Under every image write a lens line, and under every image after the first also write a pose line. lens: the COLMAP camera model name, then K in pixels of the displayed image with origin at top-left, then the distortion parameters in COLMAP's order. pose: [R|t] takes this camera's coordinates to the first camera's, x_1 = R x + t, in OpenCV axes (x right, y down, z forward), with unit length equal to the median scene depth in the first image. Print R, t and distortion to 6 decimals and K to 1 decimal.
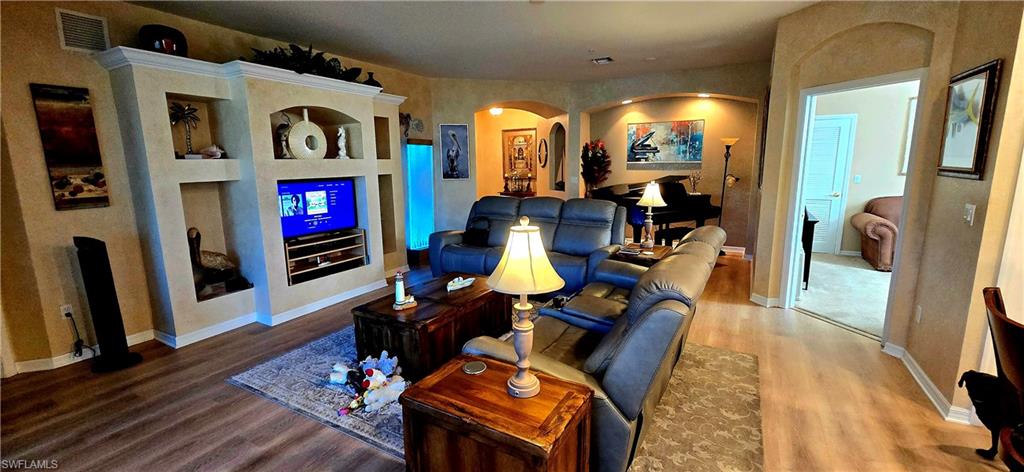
lens RADIAL K [[421.2, 0, 515.7], [0, 421.2, 234.5], [0, 0, 1]] dist [0.000829, -0.000452]
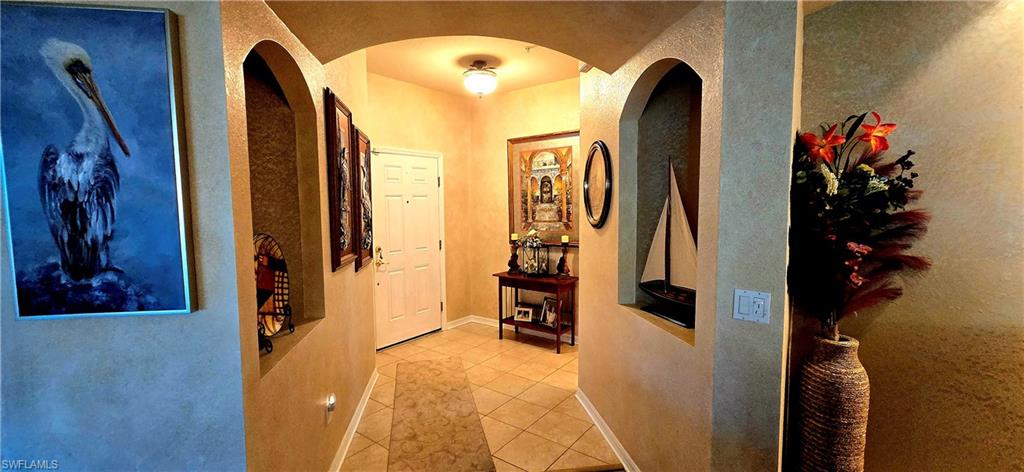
lens RADIAL K [[421.2, 0, 509.8], [0, 421.2, 233.7], [0, 0, 1]] dist [0.000829, -0.000452]
pose [[0.990316, 0.015589, -0.137957, 0.074182], [-0.028953, 0.995018, -0.095399, -0.210118], [0.135782, 0.098469, 0.985833, 1.155884]]
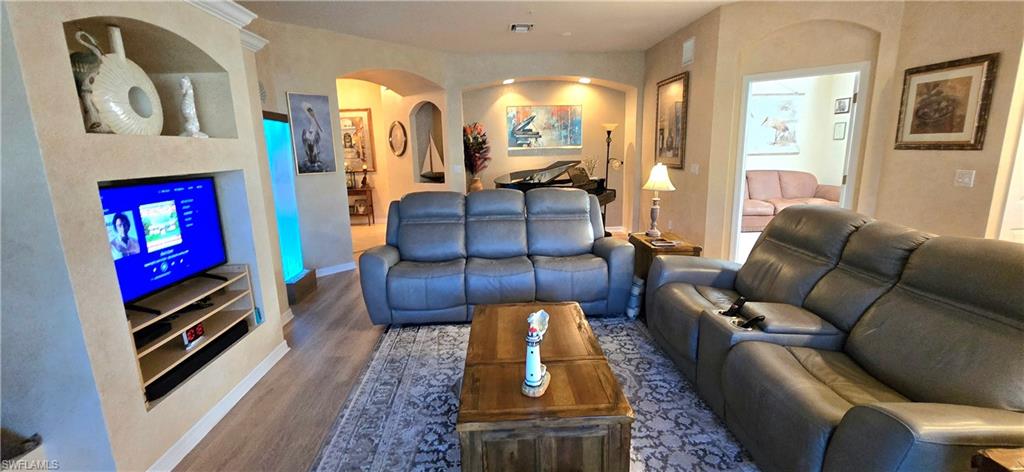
lens RADIAL K [[421.2, 0, 522.2], [0, 421.2, 233.7], [0, 0, 1]] dist [0.000829, -0.000452]
pose [[0.832729, -0.115828, 0.541430, -0.343501], [0.106898, 0.993109, 0.048045, -0.039611], [-0.543264, 0.017869, 0.839372, 0.313259]]
